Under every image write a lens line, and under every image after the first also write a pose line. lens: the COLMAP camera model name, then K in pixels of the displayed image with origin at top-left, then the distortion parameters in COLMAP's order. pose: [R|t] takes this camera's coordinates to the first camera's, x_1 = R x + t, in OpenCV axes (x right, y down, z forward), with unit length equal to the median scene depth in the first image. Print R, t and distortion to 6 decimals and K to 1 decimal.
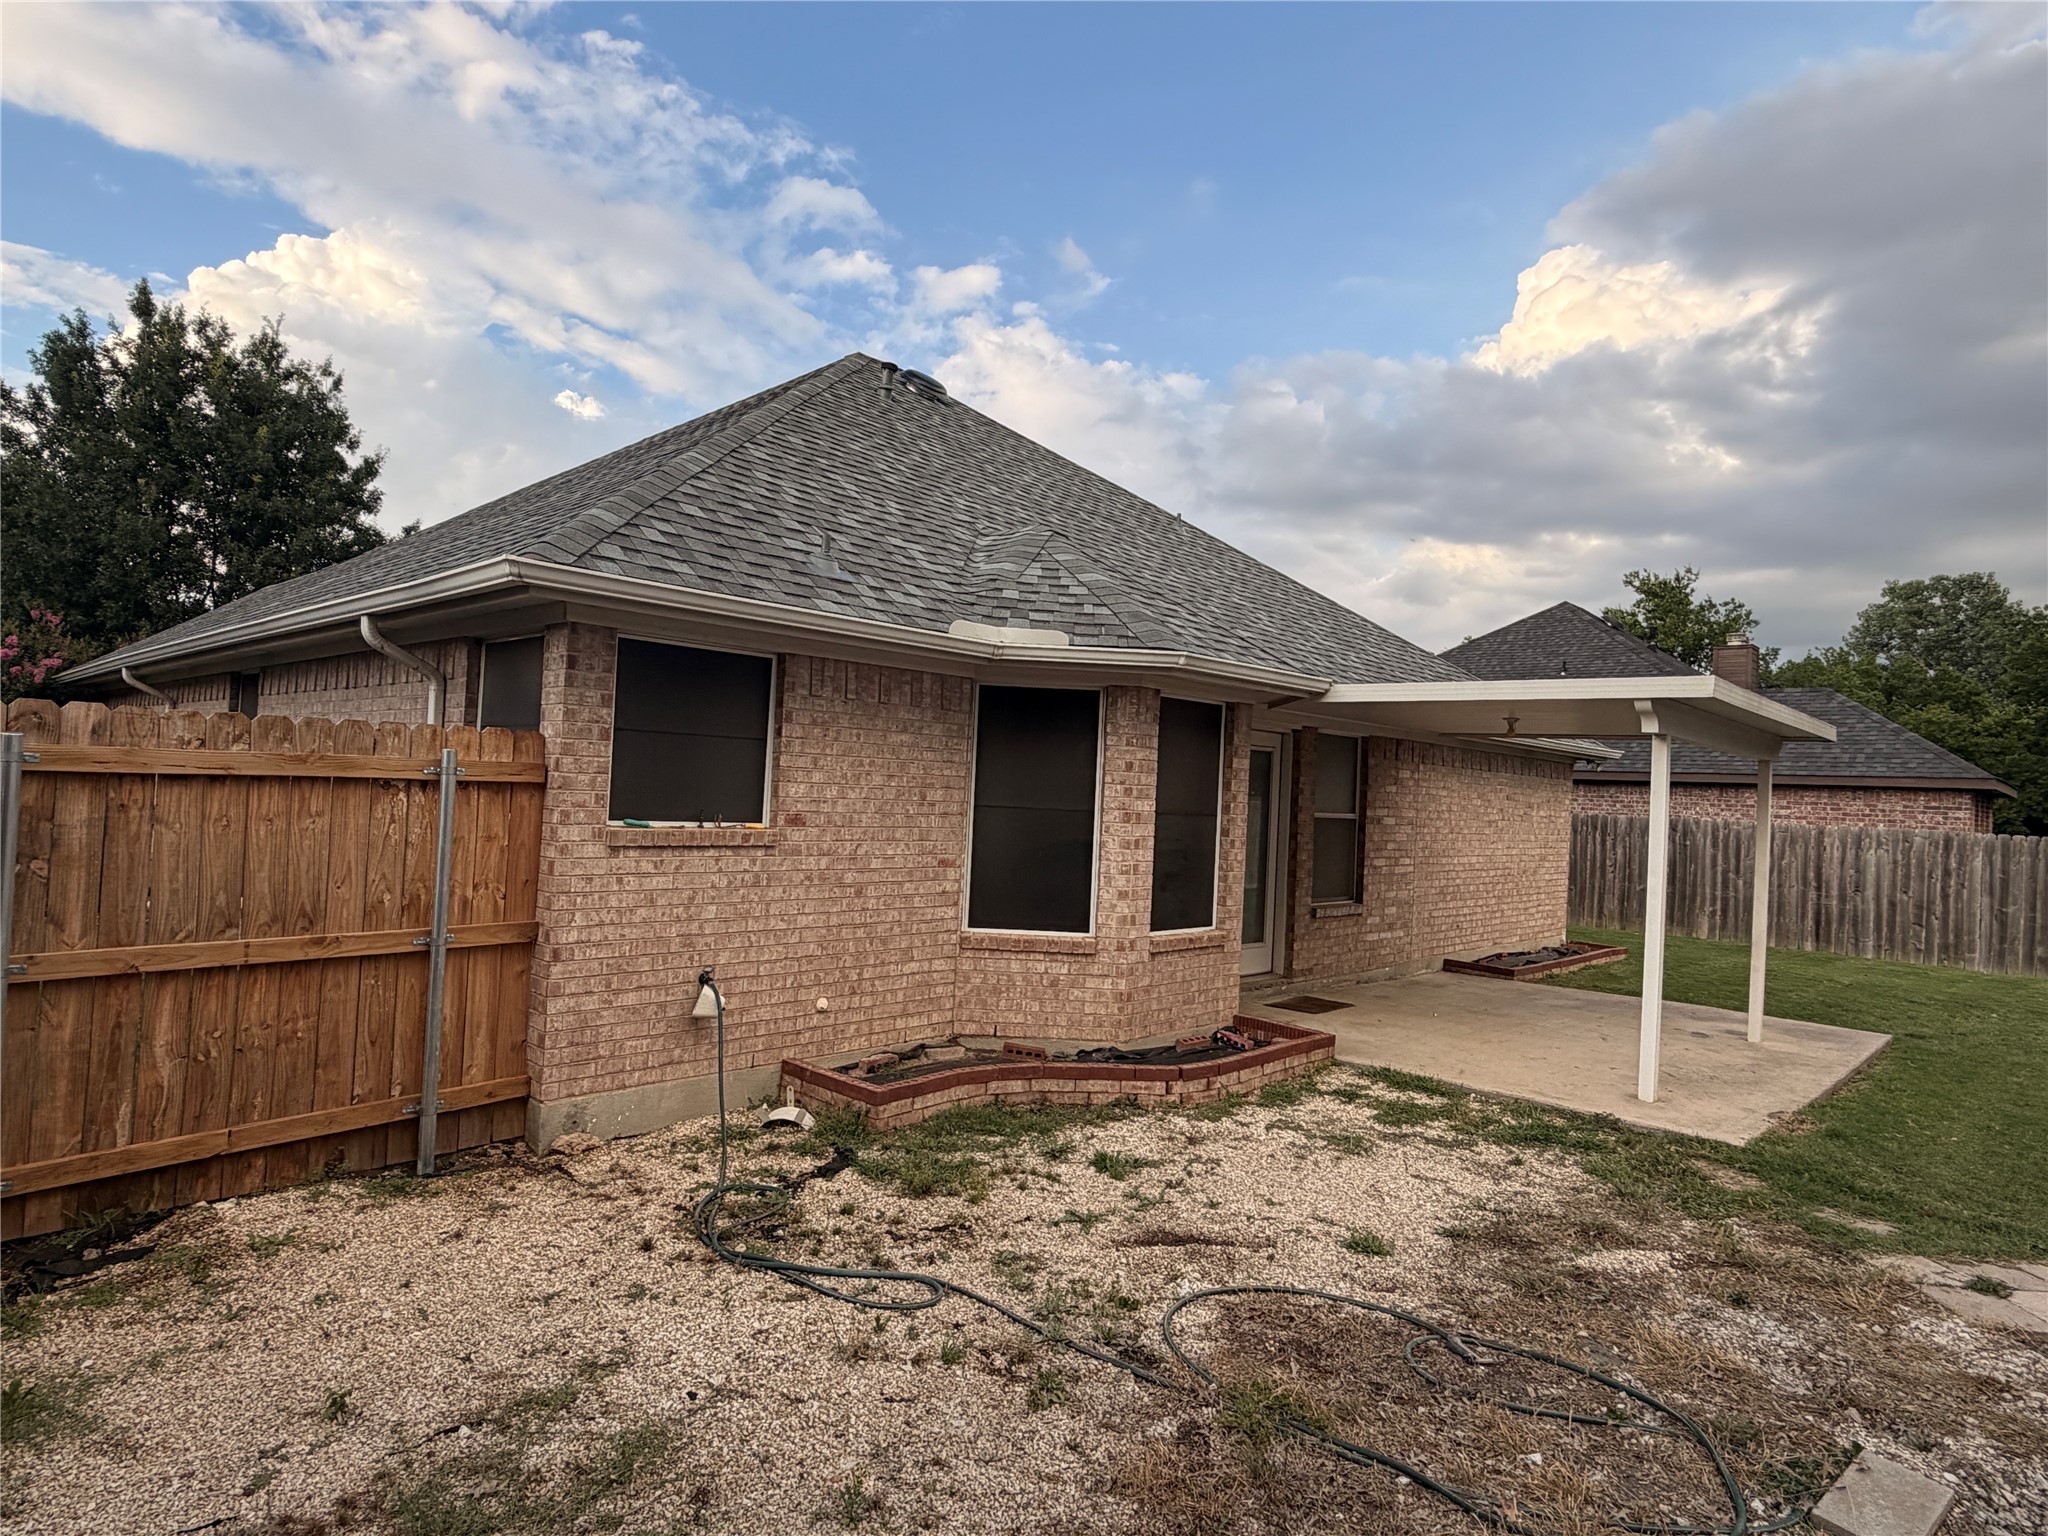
lens RADIAL K [[1153.0, 0, 993.9], [0, 1153.0, 758.3], [0, 0, 1]] dist [0.013011, -0.004949]
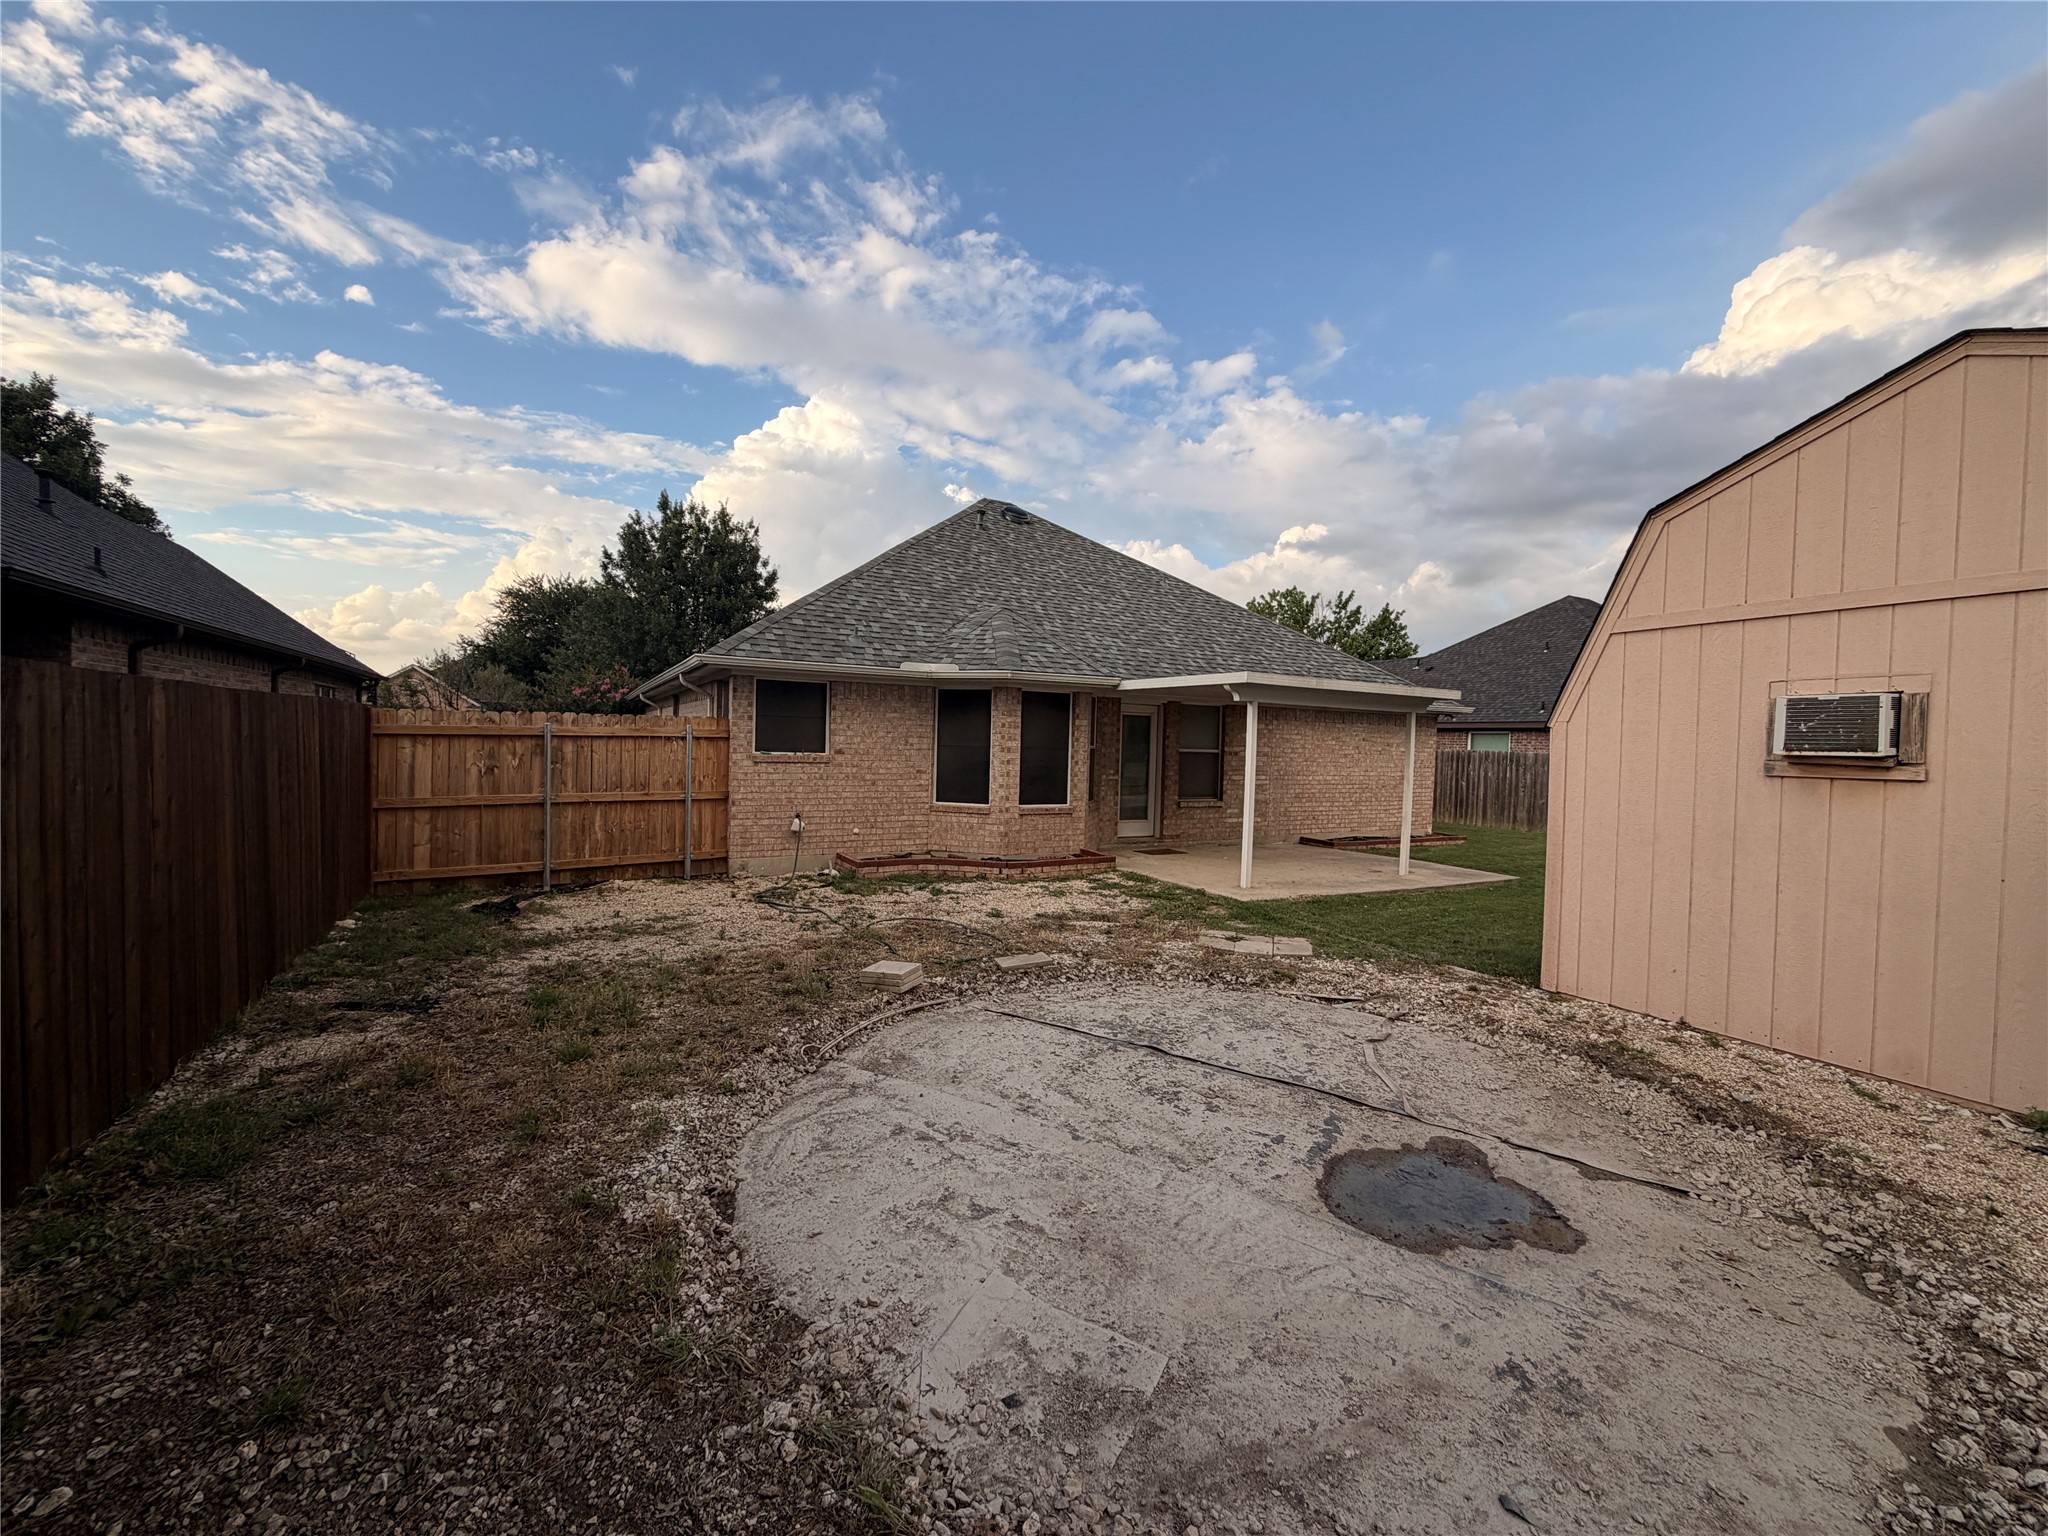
lens RADIAL K [[825.7, 0, 1005.4], [0, 825.7, 766.6], [0, 0, 1]] dist [-0.001612, 0.000042]
pose [[0.953836, -0.011958, -0.300090, 0.233360], [0.025690, 0.998793, 0.041855, 0.007890], [0.299227, -0.047632, 0.952992, -0.178126]]
